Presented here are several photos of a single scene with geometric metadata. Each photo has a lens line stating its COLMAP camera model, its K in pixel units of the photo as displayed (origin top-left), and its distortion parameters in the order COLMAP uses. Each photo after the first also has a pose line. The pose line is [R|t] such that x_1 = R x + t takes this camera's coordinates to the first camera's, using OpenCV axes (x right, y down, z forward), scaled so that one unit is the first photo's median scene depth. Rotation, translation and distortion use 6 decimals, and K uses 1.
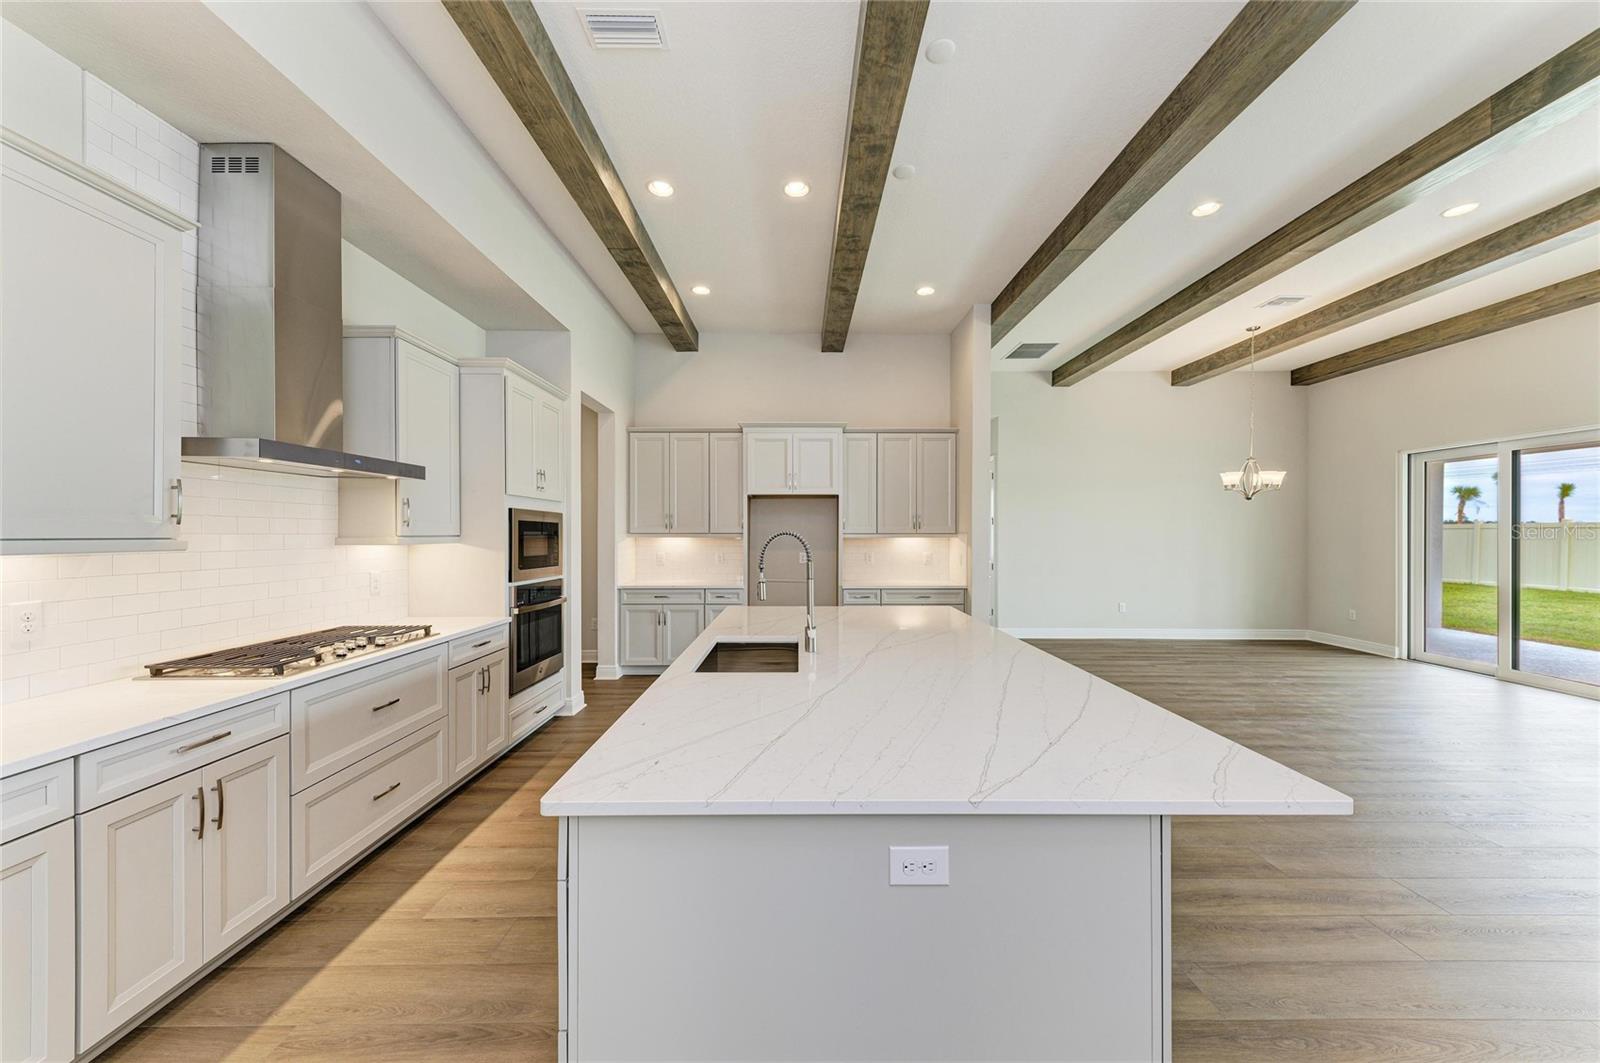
lens RADIAL K [[568.6, 0, 798.5], [0, 568.6, 535.0], [0, 0, 1]] dist [0.015111, -0.004021]
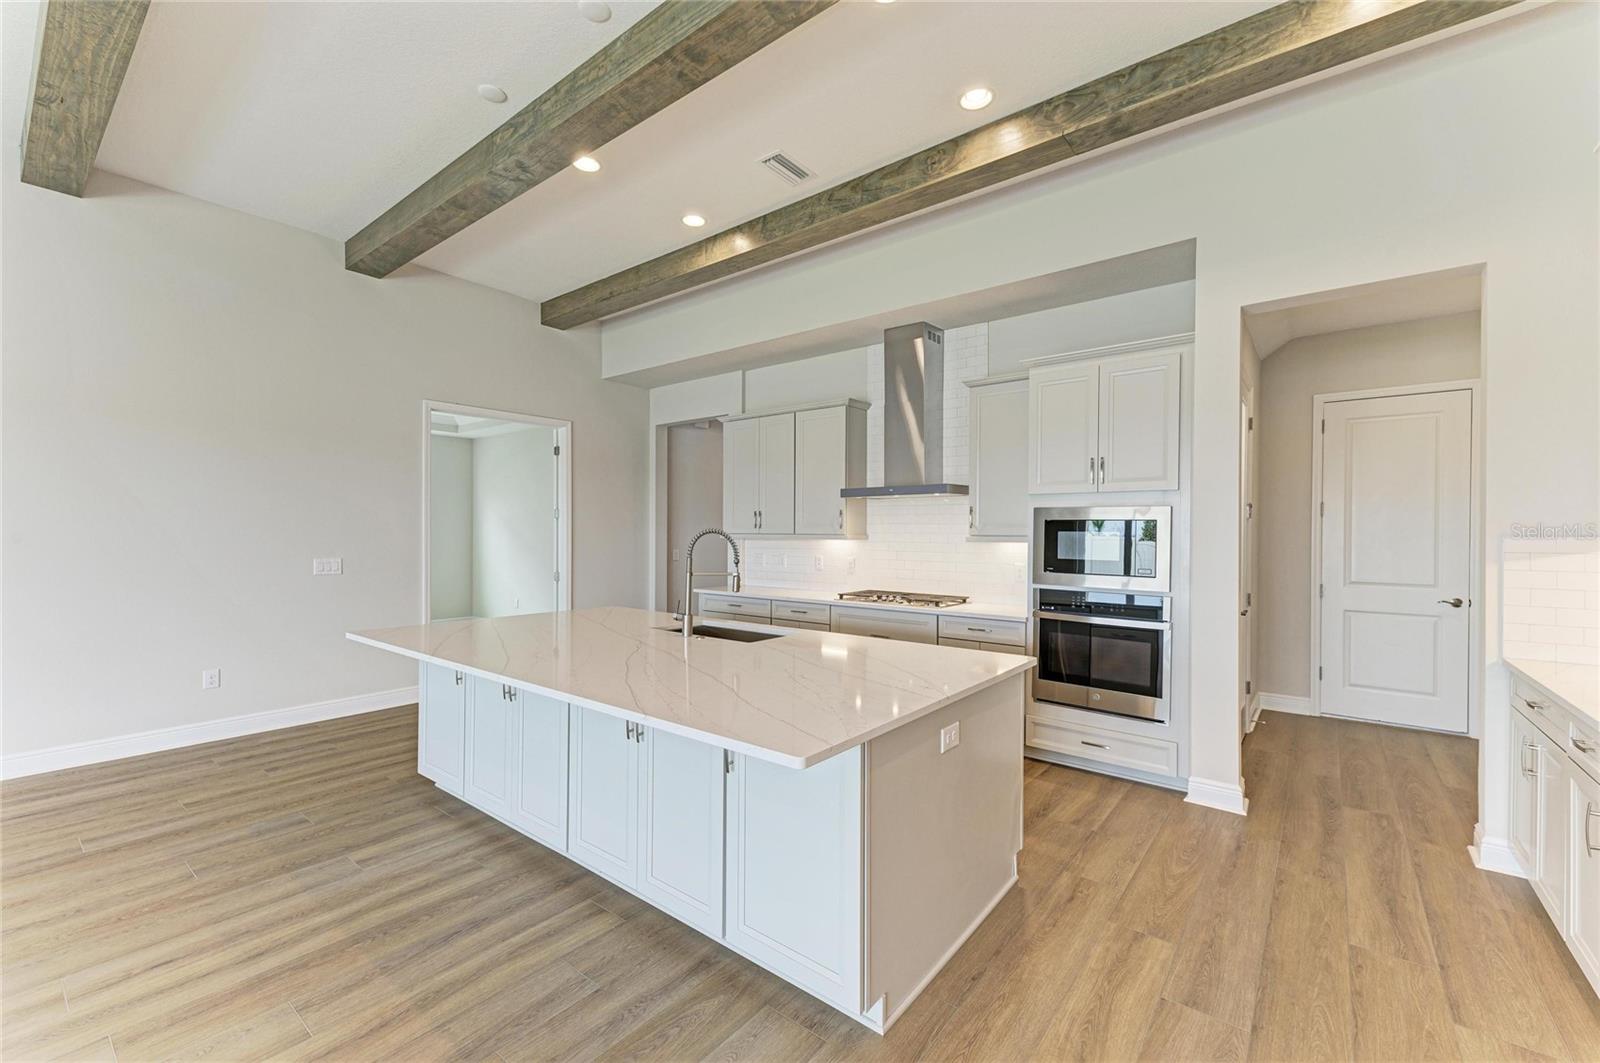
lens RADIAL K [[655.7, 0, 799.1], [0, 655.7, 534.1], [0, 0, 1]] dist [0.017067, -0.000436]
pose [[-0.624020, -0.001924, -0.781406, 0.407233], [-0.008274, 0.999957, 0.004146, -0.001794], [0.781364, 0.009052, -0.624010, 0.892000]]
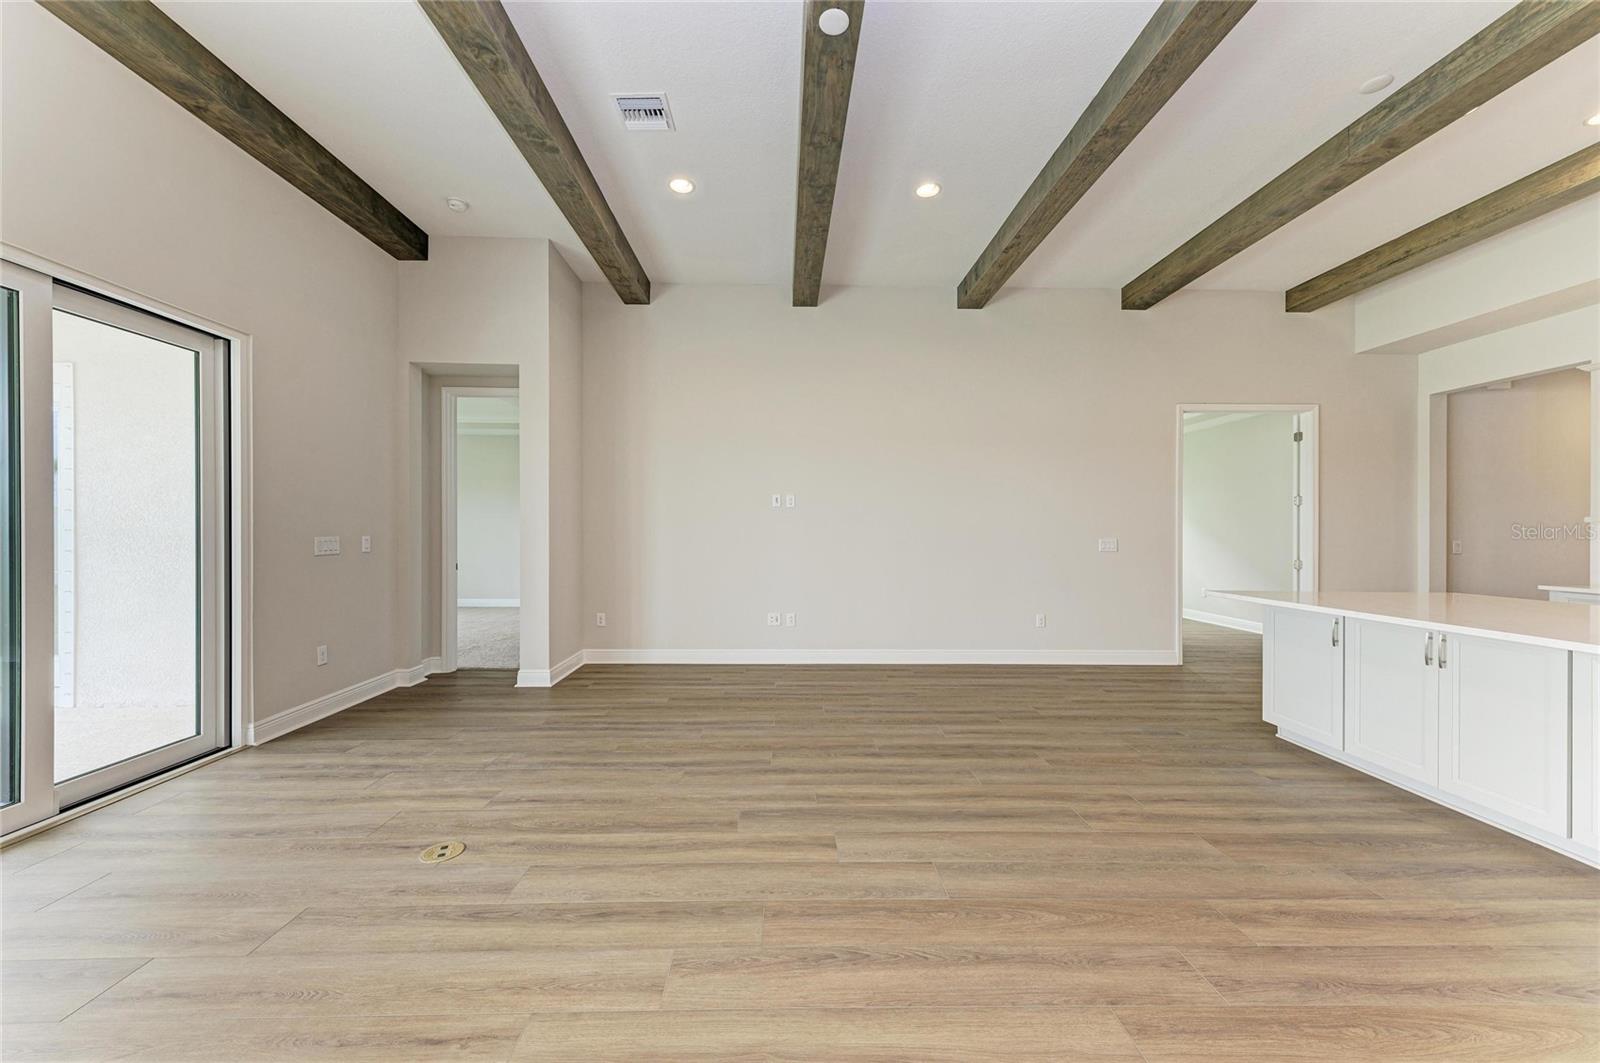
lens RADIAL K [[594.5, 0, 791.4], [0, 594.5, 533.1], [0, 0, 1]] dist [0.014978, -0.004318]
pose [[-0.999828, -0.006538, -0.017332, 0.667424], [-0.006588, 0.999974, 0.002816, 0.029783], [0.017313, 0.002930, -0.999846, 0.858159]]
